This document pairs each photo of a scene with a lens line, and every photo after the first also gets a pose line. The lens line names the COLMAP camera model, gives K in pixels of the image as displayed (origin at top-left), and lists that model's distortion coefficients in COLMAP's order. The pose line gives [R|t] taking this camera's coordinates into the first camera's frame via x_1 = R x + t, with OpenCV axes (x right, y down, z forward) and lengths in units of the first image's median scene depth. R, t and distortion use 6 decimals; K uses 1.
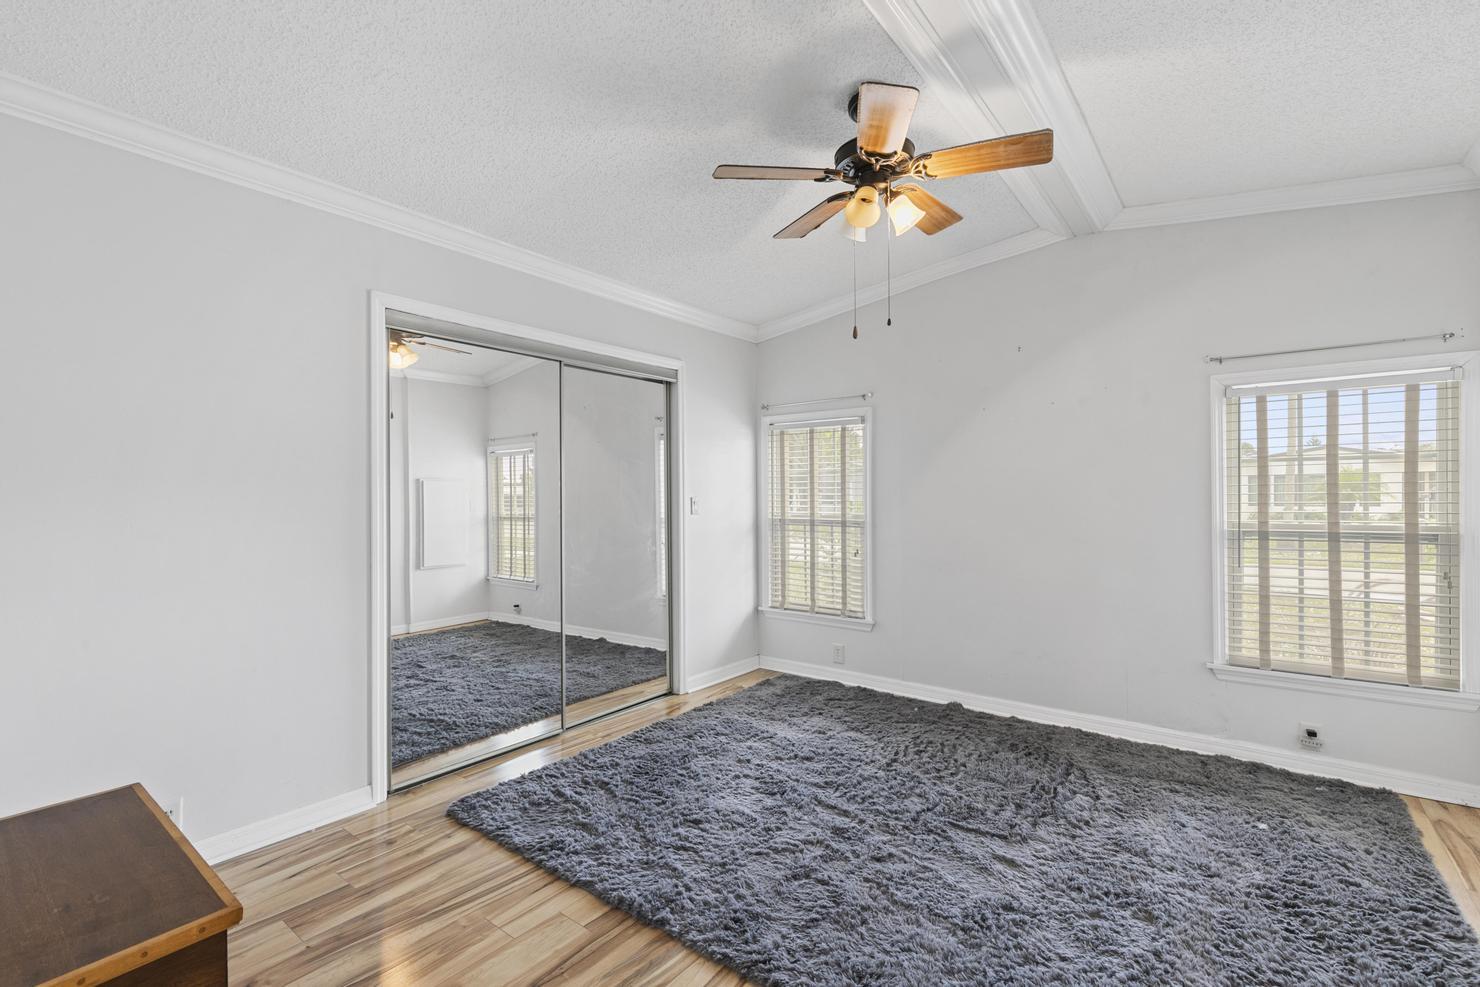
lens RADIAL K [[669.2, 0, 734.1], [0, 669.2, 488.2], [0, 0, 1]] dist [0.004043, 0.000023]
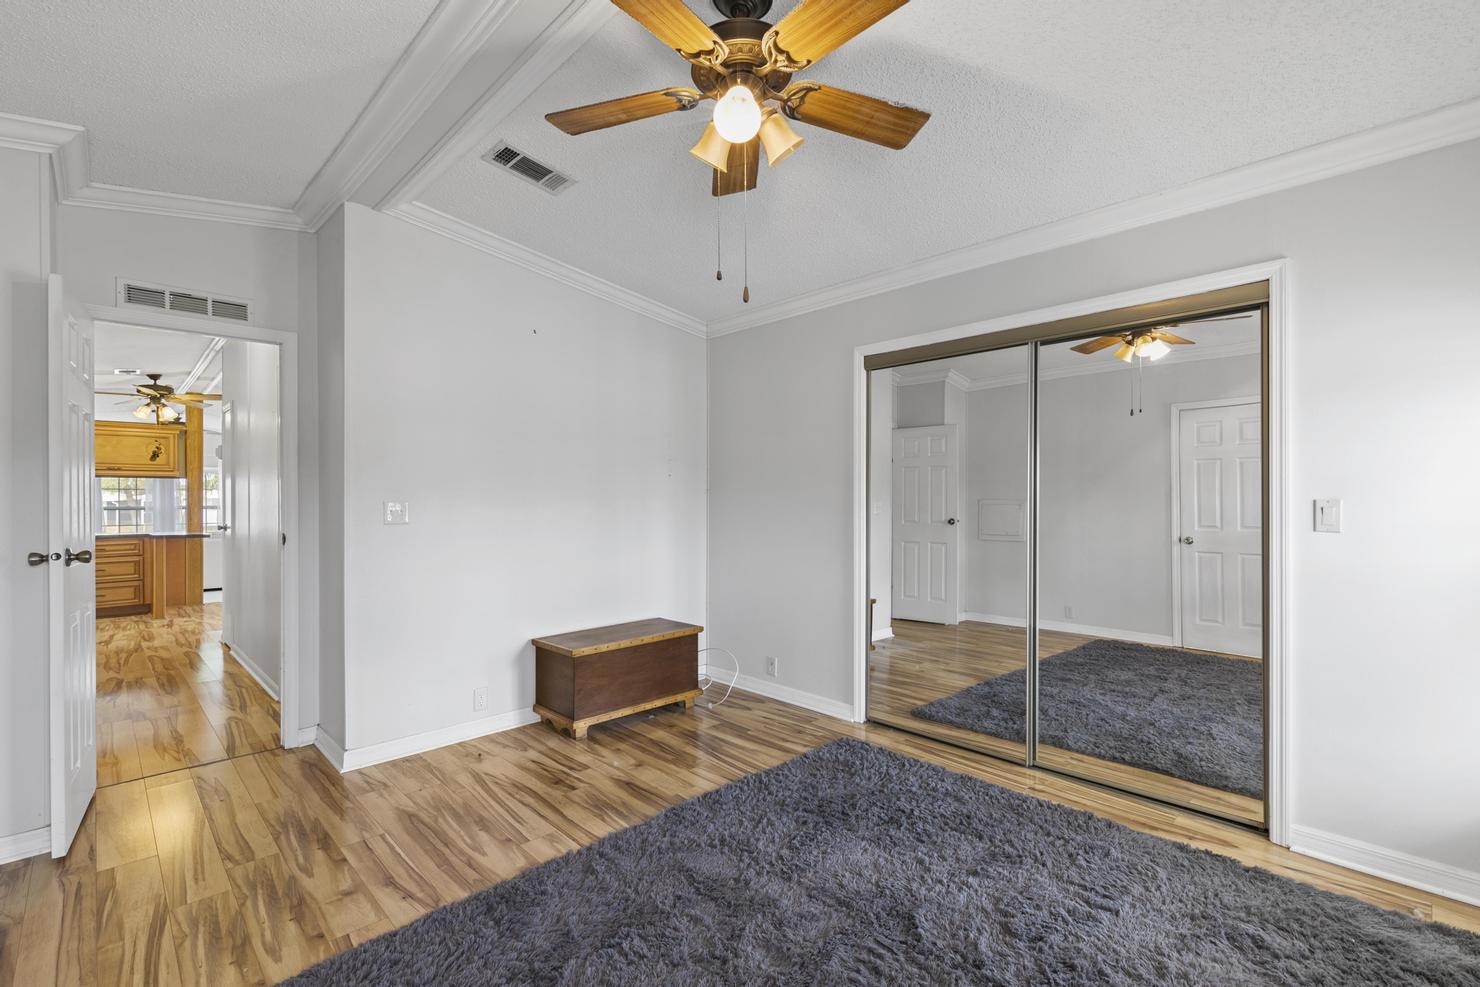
lens RADIAL K [[669.2, 0, 734.1], [0, 669.2, 488.2], [0, 0, 1]] dist [0.004043, 0.000023]
pose [[-0.143408, -0.004584, -0.989653, 0.811644], [0.013111, 0.999893, -0.006532, 0.003247], [0.989577, -0.013912, -0.143332, 0.913601]]
